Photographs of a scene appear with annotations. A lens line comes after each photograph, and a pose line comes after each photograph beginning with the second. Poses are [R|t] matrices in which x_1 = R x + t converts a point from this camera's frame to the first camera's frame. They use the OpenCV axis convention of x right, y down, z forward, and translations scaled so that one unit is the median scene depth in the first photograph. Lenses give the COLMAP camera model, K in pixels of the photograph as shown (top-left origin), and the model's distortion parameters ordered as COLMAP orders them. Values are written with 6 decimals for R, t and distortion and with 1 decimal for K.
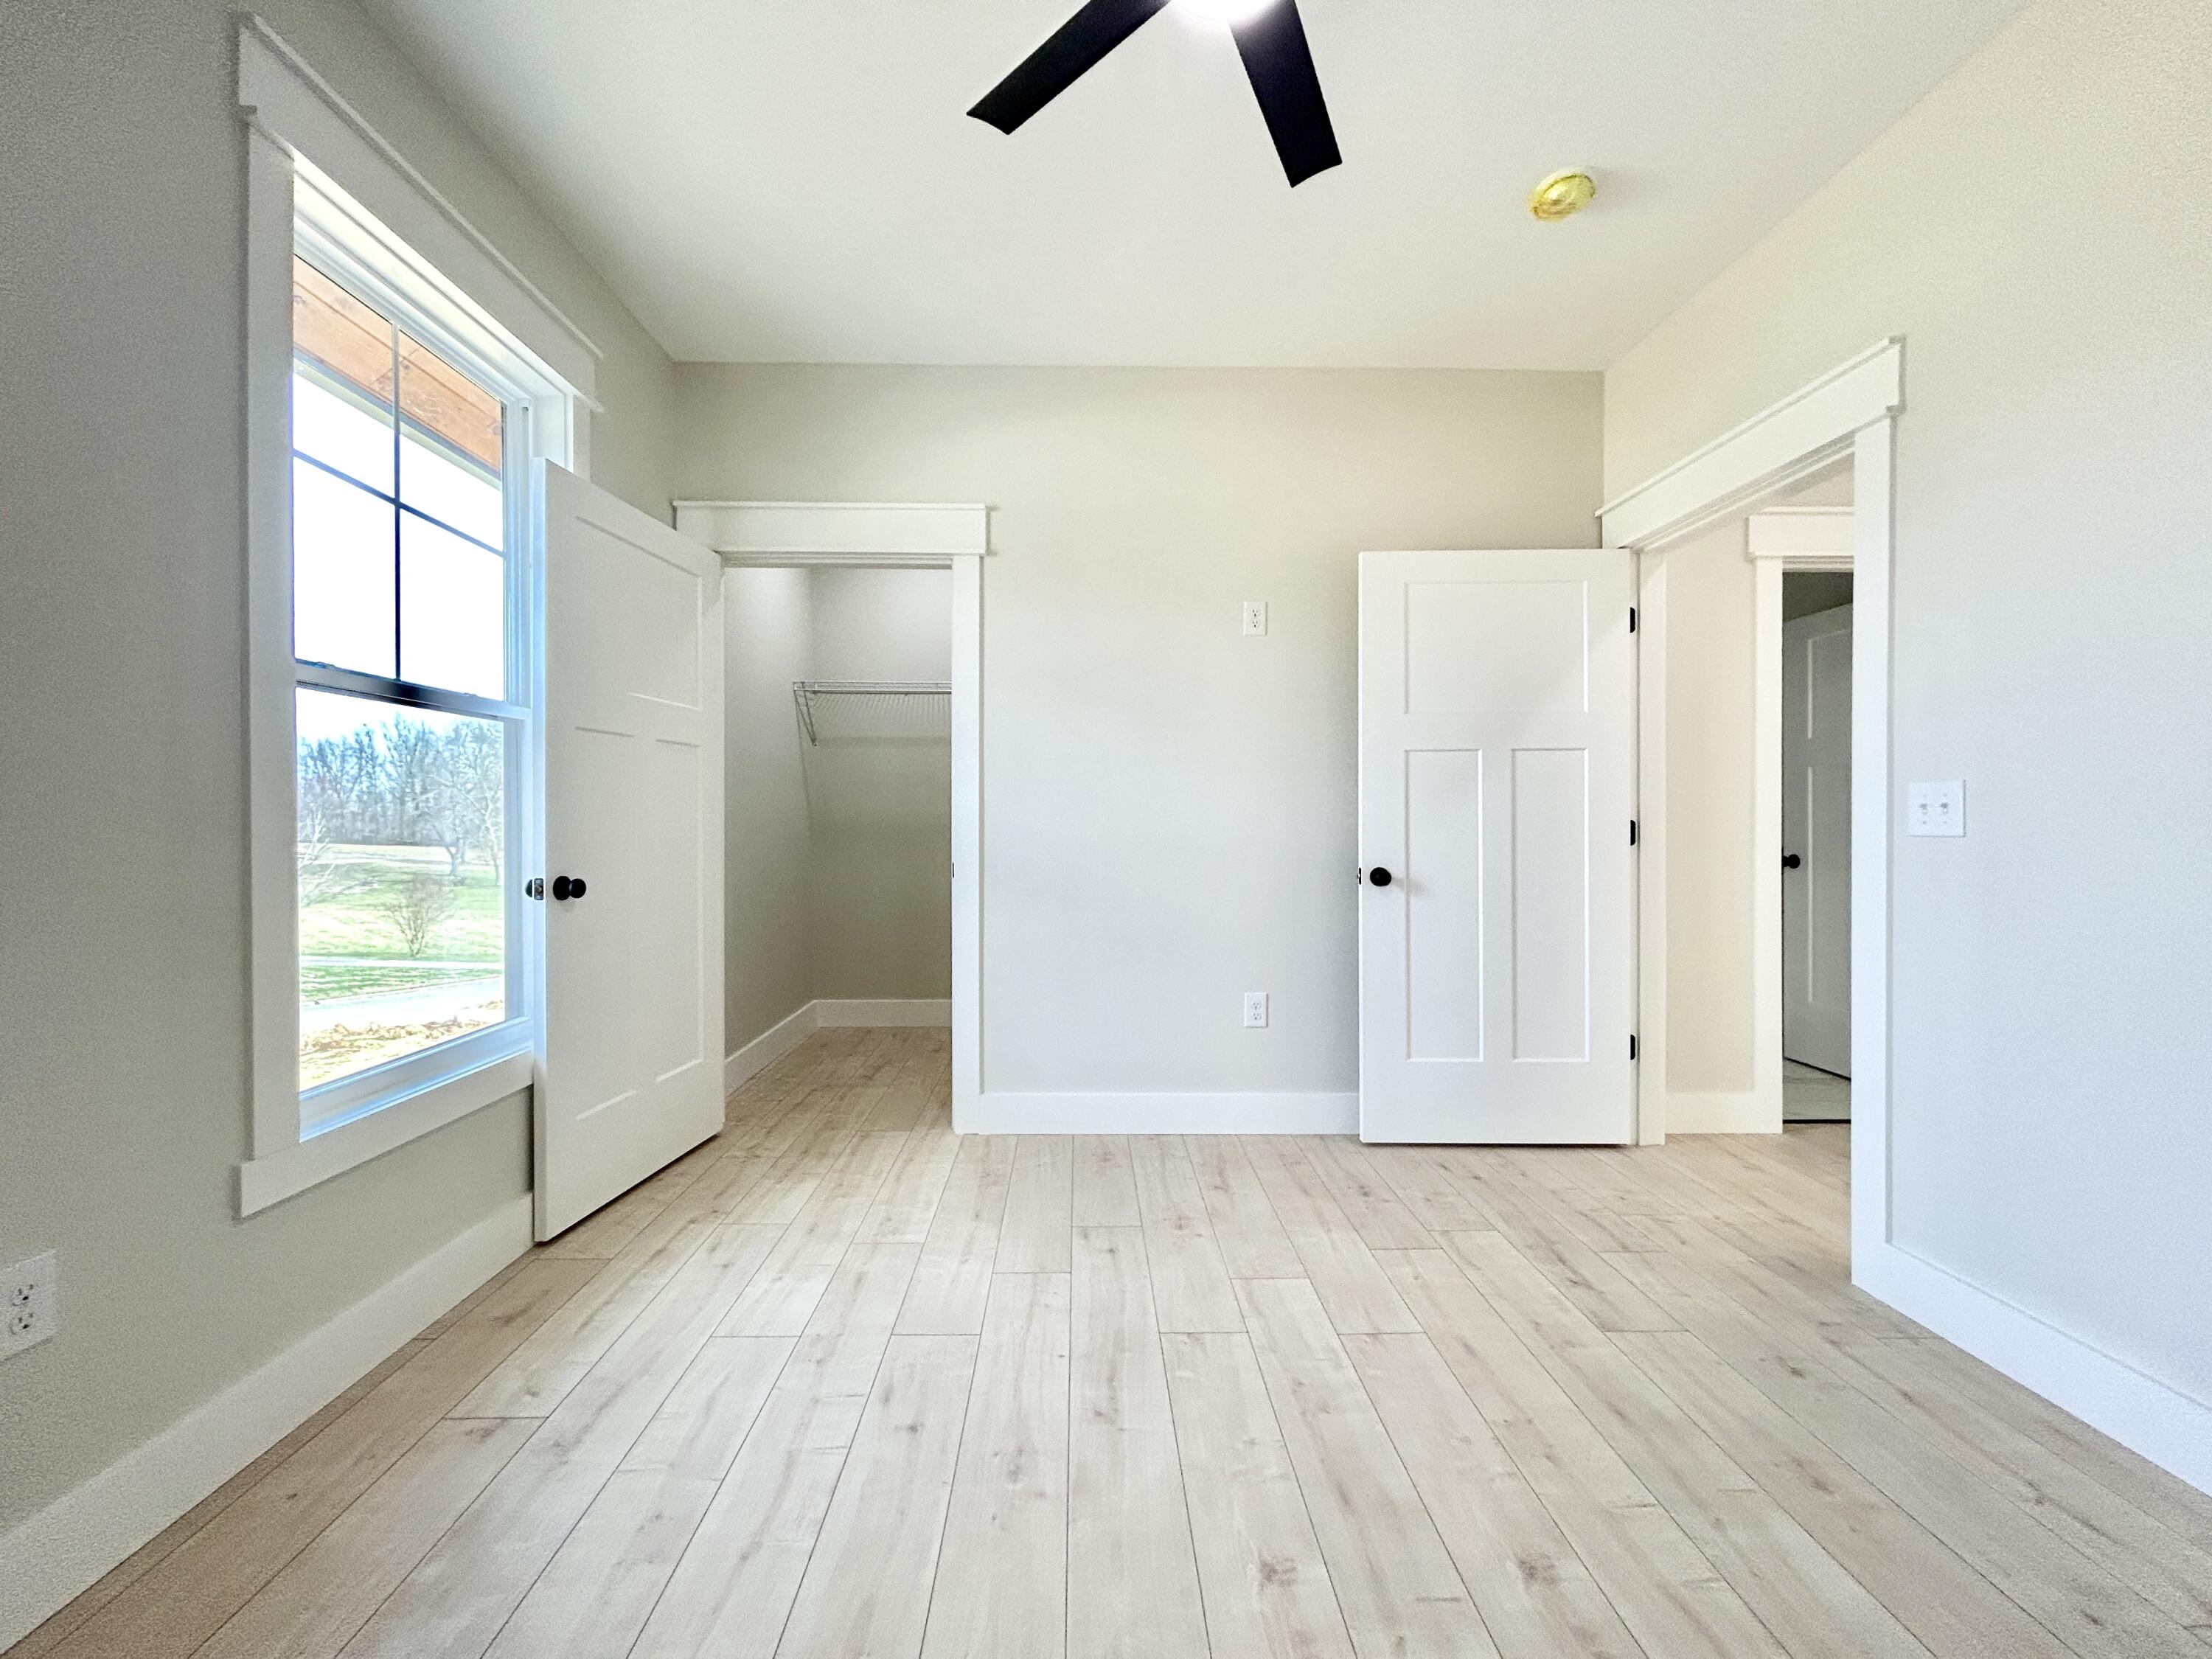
lens RADIAL K [[887.9, 0, 1095.4], [0, 887.9, 823.3], [0, 0, 1]] dist [-0.001955, 0.001114]
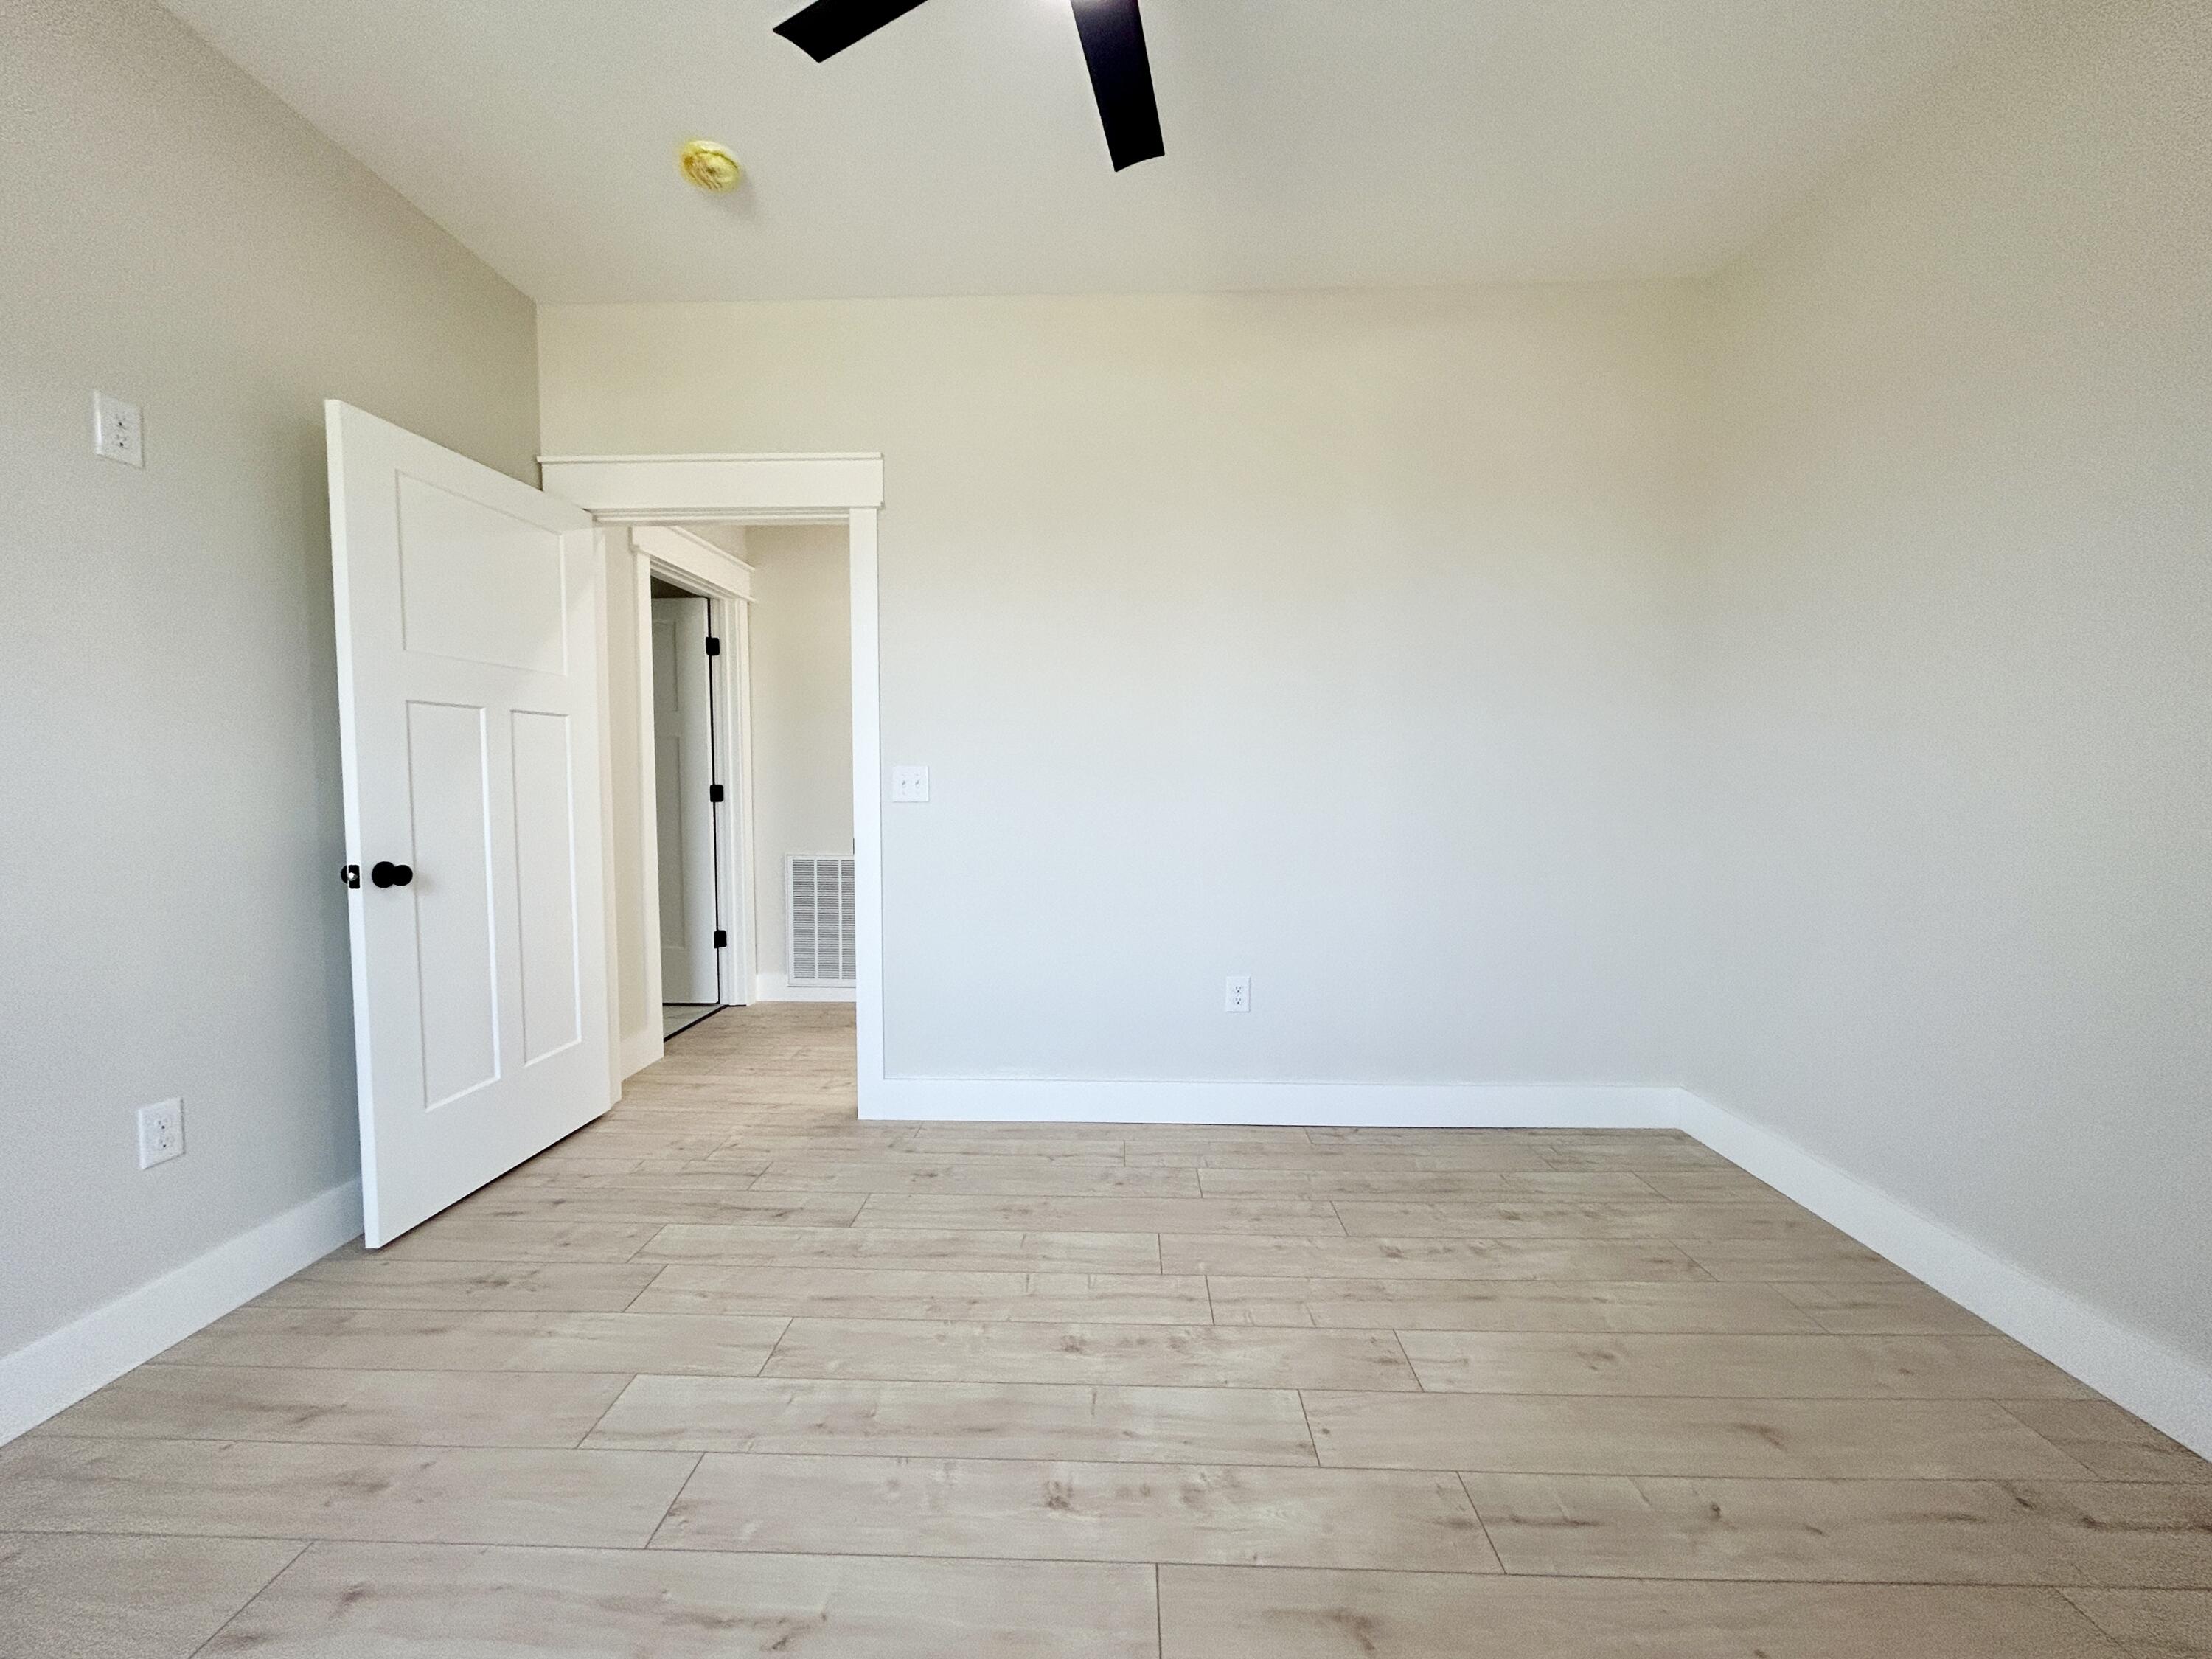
lens RADIAL K [[887.9, 0, 1098.9], [0, 887.9, 823.0], [0, 0, 1]] dist [-0.001955, 0.001114]
pose [[0.050113, -0.050996, 0.997441, -0.484017], [-0.000696, 0.998694, 0.051095, -0.024277], [-0.998743, -0.003255, 0.050012, 0.515773]]
